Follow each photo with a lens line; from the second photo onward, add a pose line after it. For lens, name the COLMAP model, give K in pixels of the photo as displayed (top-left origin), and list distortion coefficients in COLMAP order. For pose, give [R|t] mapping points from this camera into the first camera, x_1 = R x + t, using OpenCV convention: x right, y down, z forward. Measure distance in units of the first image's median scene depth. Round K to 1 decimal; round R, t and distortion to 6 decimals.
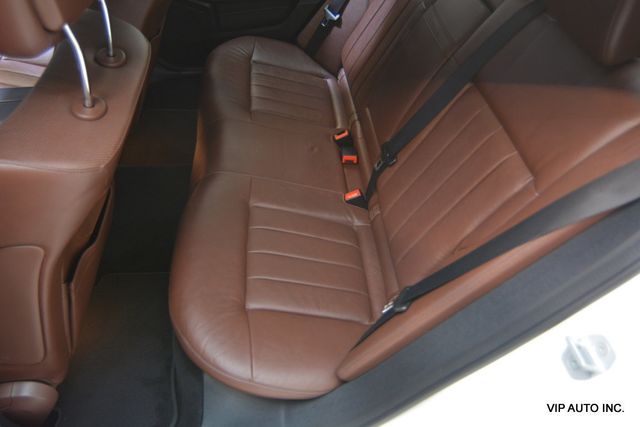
lens RADIAL K [[483.6, 0, 320.0], [0, 483.6, 213.5], [0, 0, 1]] dist [-0.002043, -0.001036]
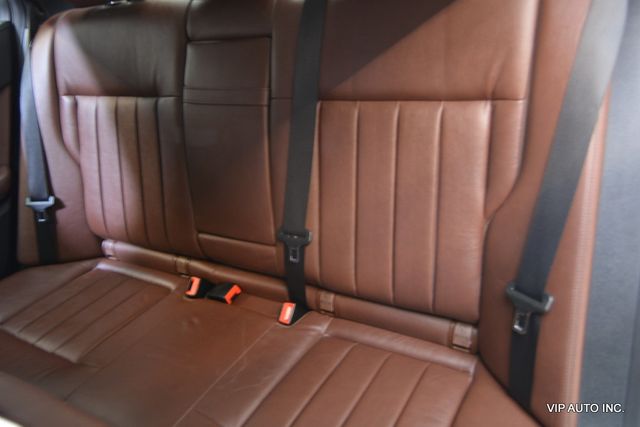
lens RADIAL K [[483.6, 0, 320.0], [0, 483.6, 213.5], [0, 0, 1]] dist [-0.002043, -0.001036]
pose [[0.509805, -0.652223, 0.560984, -0.207629], [0.762550, 0.644474, 0.056311, -0.126183], [-0.398268, 0.399071, 0.825909, 0.237342]]
